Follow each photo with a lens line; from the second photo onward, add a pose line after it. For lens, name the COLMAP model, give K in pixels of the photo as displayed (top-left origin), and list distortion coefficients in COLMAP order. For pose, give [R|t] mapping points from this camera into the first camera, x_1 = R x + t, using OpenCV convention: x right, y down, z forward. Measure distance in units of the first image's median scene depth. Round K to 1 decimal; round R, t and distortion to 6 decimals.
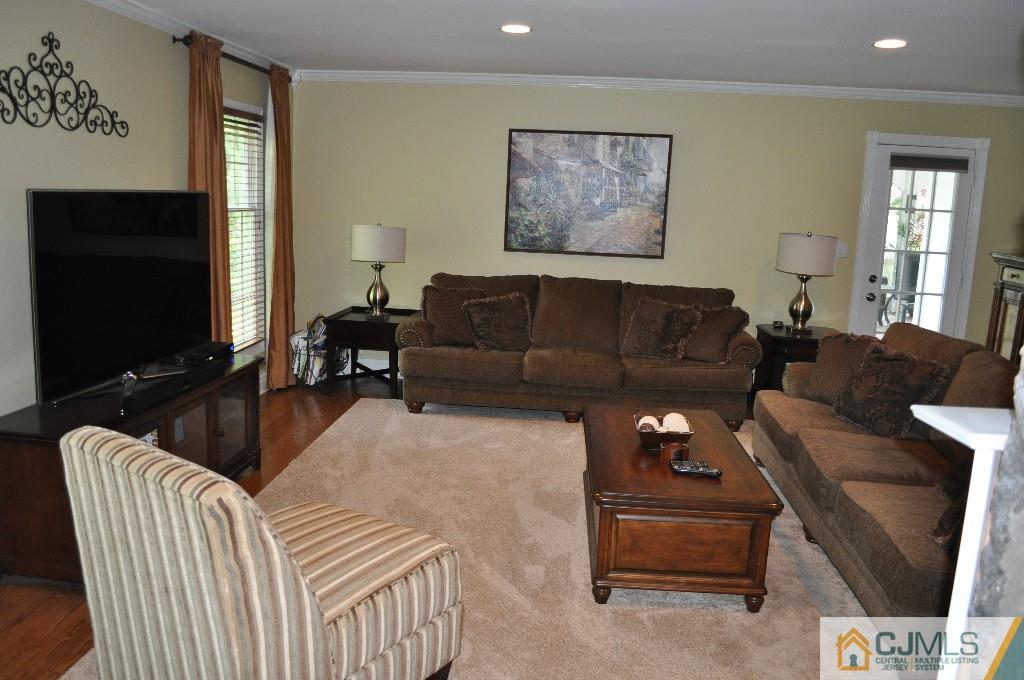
lens RADIAL K [[802.6, 0, 512.7], [0, 802.6, 331.9], [0, 0, 1]] dist [-0.088753, 0.019548]
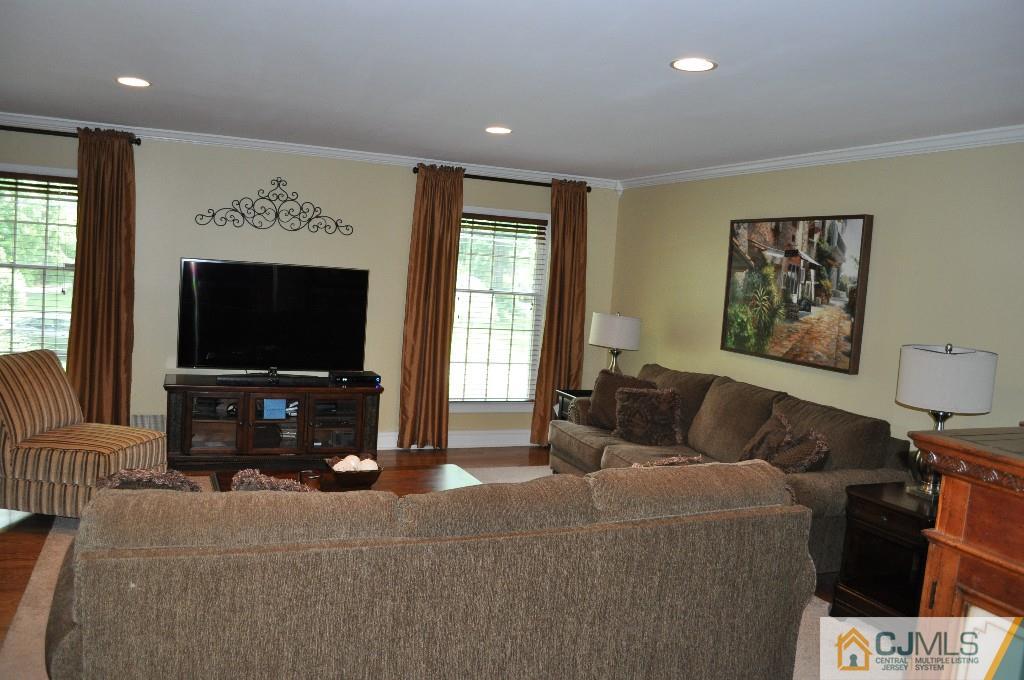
lens RADIAL K [[802.6, 0, 510.3], [0, 802.6, 350.9], [0, 0, 1]] dist [-0.088753, 0.019548]
pose [[0.465273, 0.078627, -0.881668, 0.763376], [-0.198245, 0.980001, -0.017221, -0.038219], [0.862682, 0.182799, 0.471555, 0.386023]]
